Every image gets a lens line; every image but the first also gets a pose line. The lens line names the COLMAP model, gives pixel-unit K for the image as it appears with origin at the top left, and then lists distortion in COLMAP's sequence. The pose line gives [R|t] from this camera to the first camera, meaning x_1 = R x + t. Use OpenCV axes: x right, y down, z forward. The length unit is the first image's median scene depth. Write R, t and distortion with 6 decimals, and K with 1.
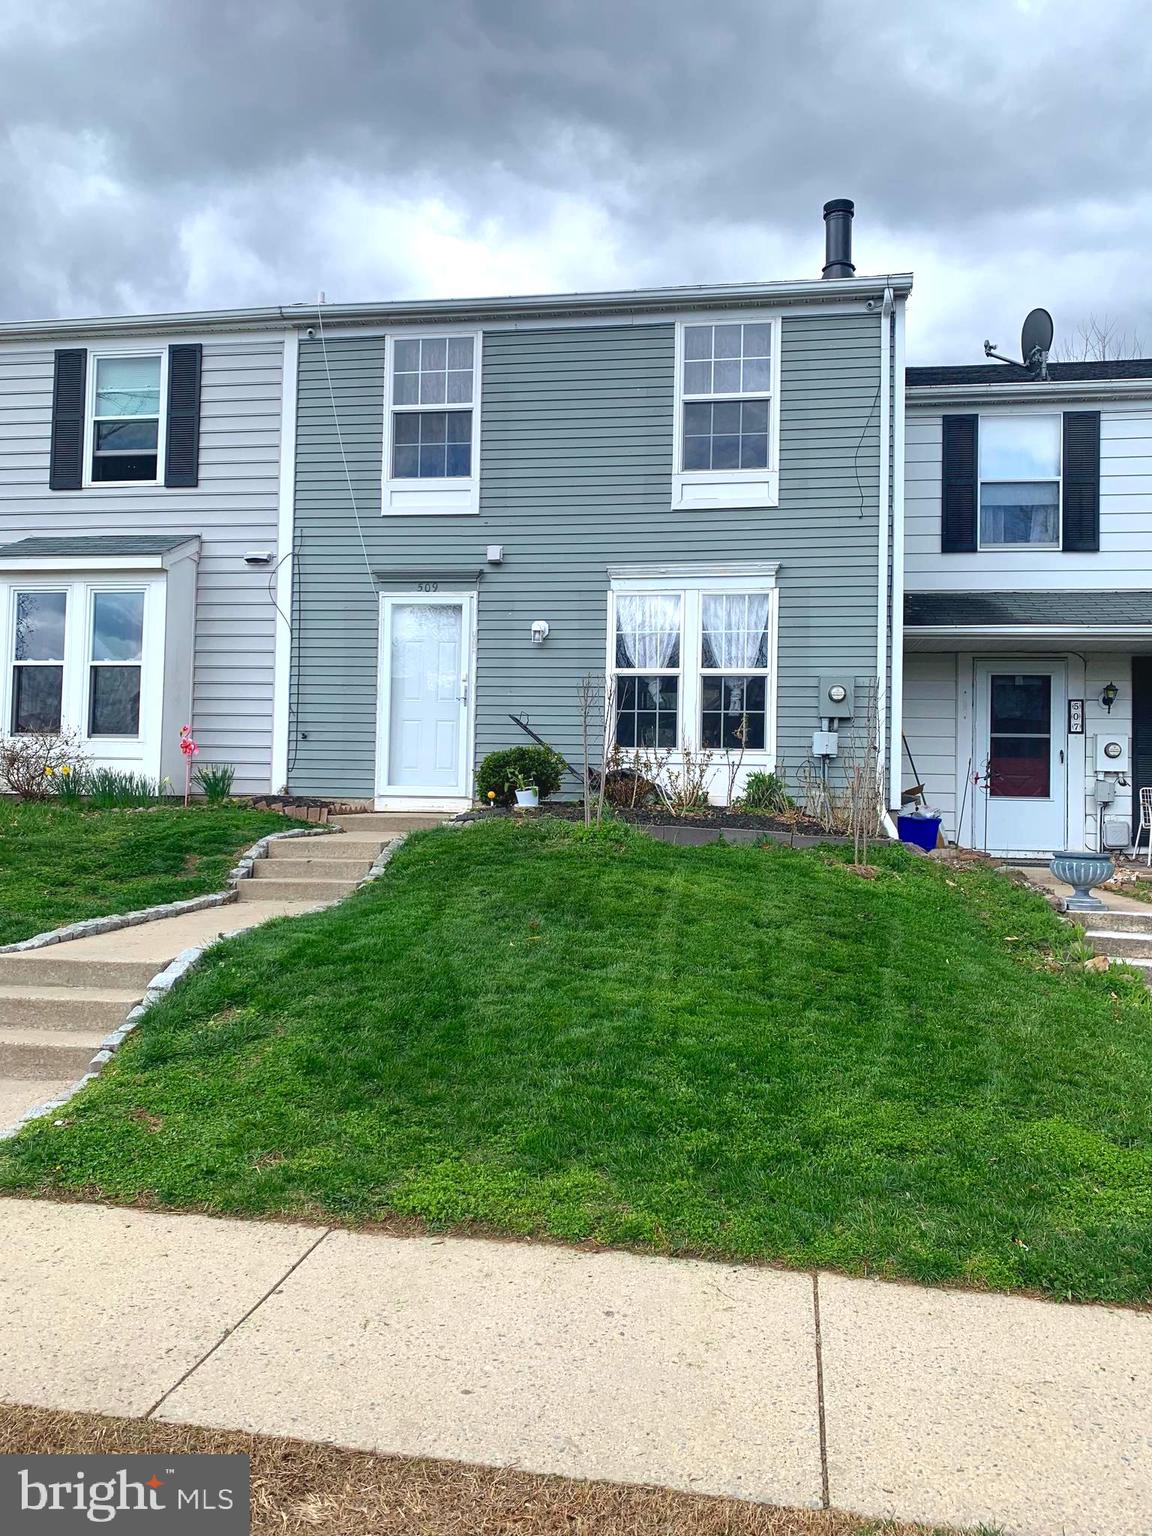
lens RADIAL K [[1171.6, 0, 566.9], [0, 1171.6, 765.6], [0, 0, 1]] dist [0.028518, -0.021819]
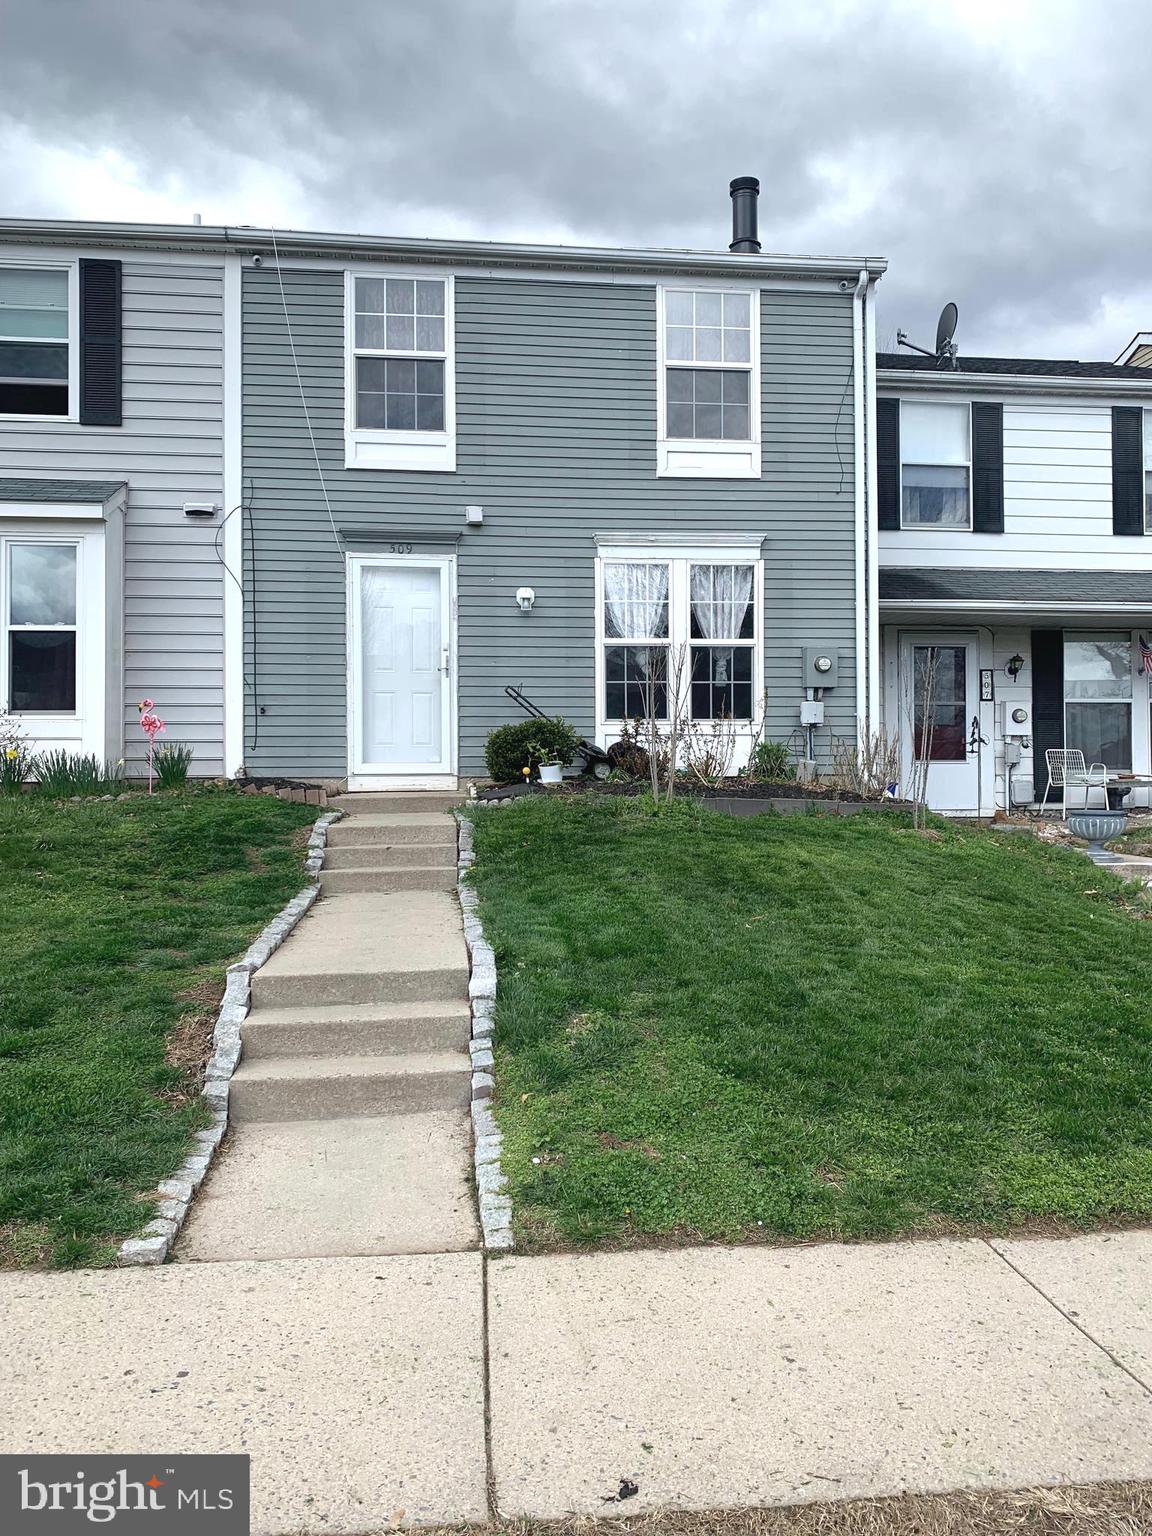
lens RADIAL K [[1171.6, 0, 584.0], [0, 1171.6, 763.4], [0, 0, 1]] dist [0.028518, -0.021819]
pose [[0.960932, -0.022897, 0.275835, -0.242541], [0.016213, 0.999518, 0.026488, -0.004531], [-0.276309, -0.020981, 0.960840, 0.063189]]
